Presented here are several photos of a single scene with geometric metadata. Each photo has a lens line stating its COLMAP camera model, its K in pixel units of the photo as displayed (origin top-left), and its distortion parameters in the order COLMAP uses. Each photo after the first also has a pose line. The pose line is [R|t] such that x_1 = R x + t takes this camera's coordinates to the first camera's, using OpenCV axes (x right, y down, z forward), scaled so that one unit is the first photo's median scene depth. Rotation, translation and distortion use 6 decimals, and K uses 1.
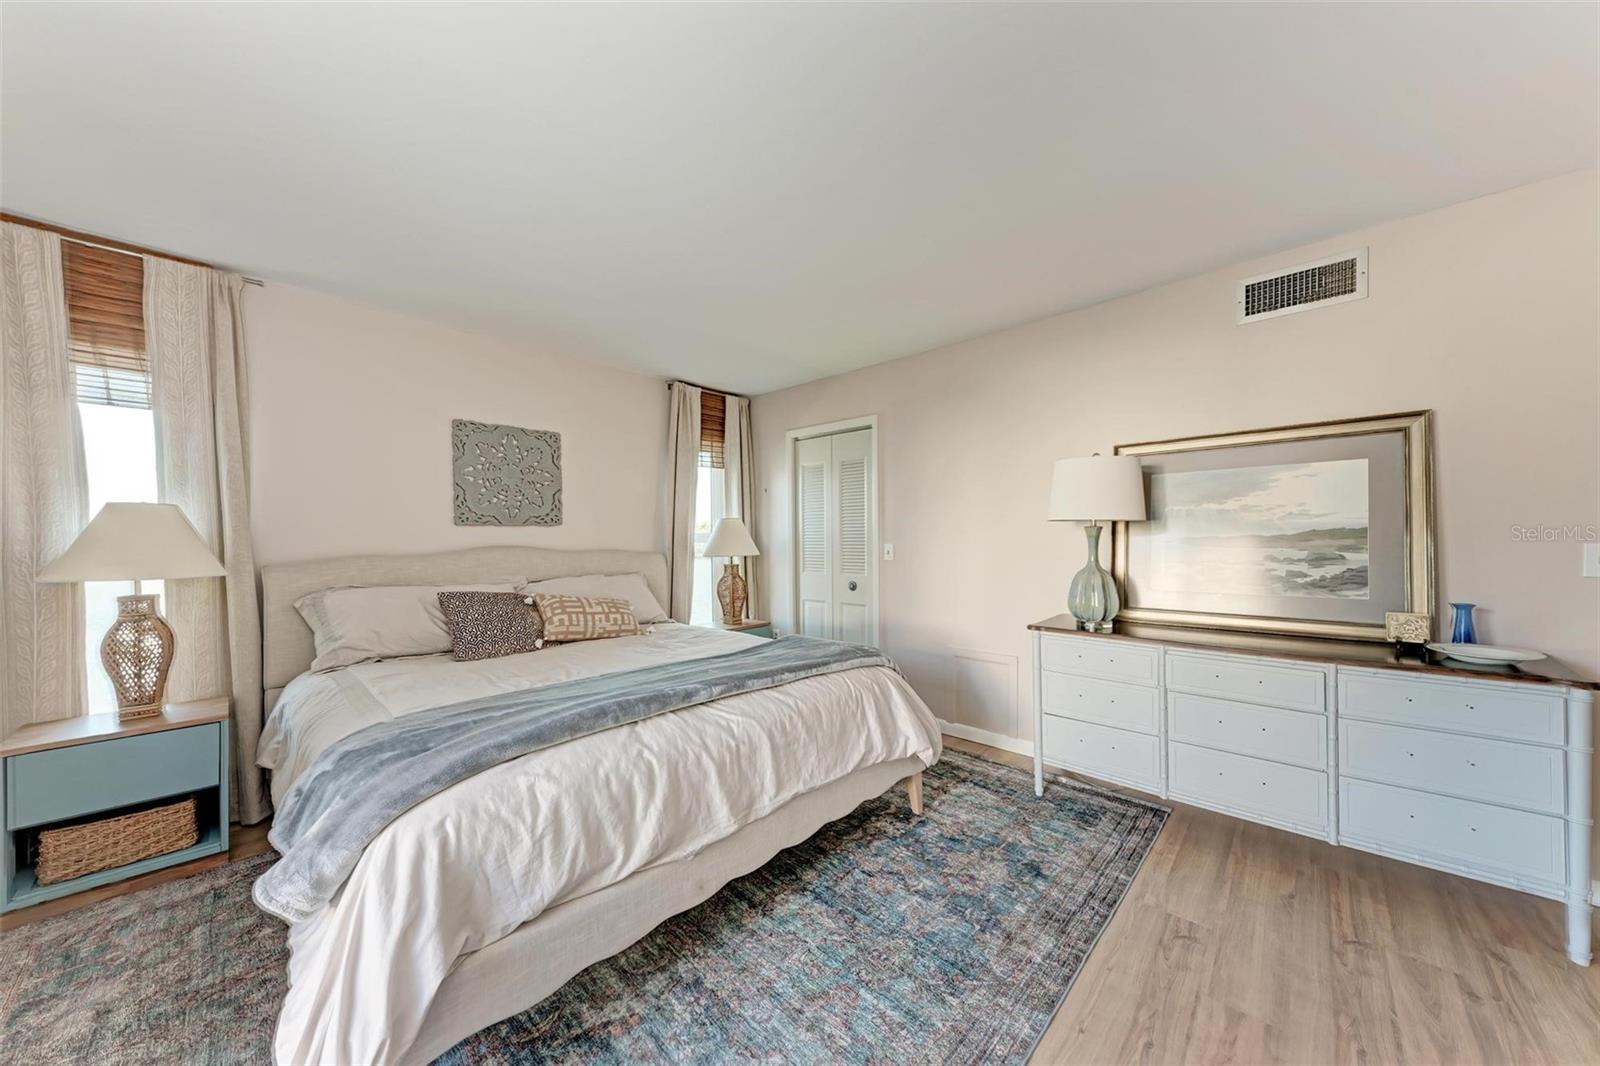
lens RADIAL K [[546.3, 0, 802.0], [0, 546.3, 539.3], [0, 0, 1]] dist [0.016213, -0.002886]
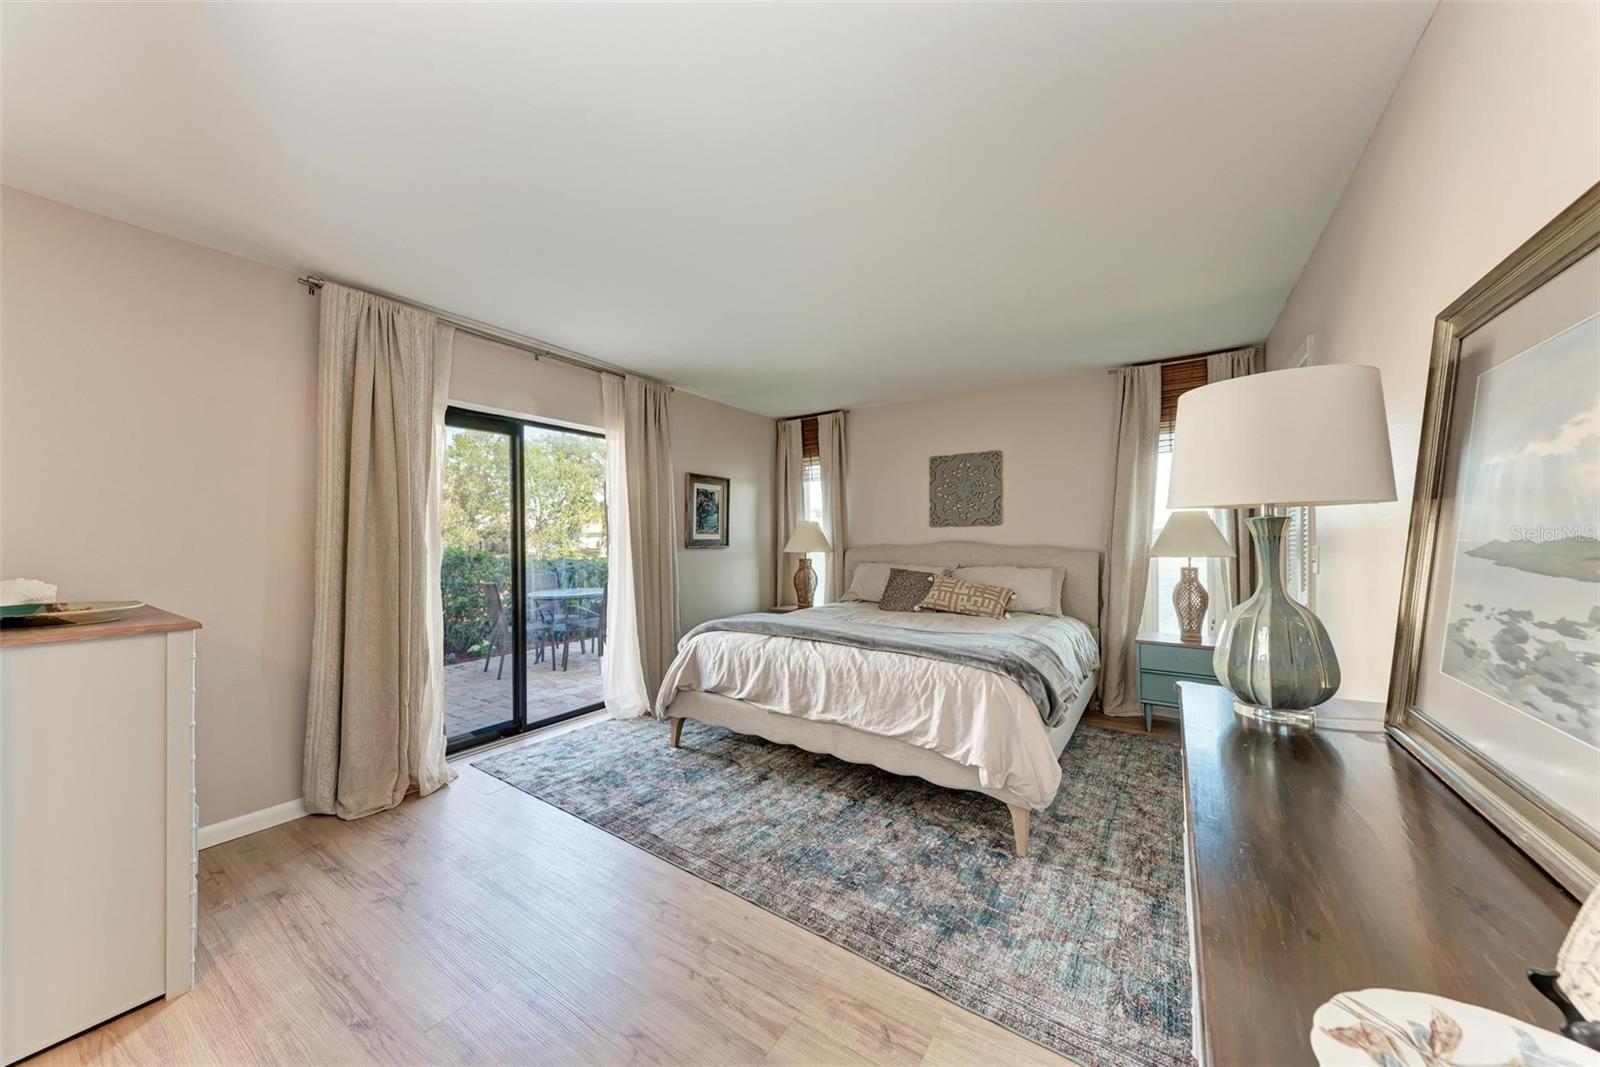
lens RADIAL K [[546.3, 0, 808.1], [0, 546.3, 537.1], [0, 0, 1]] dist [0.016213, -0.002886]
pose [[0.164145, 0.008843, -0.986397, 1.234261], [0.002983, 0.999951, 0.009461, -0.018782], [0.986432, -0.004495, 0.164110, 0.636403]]
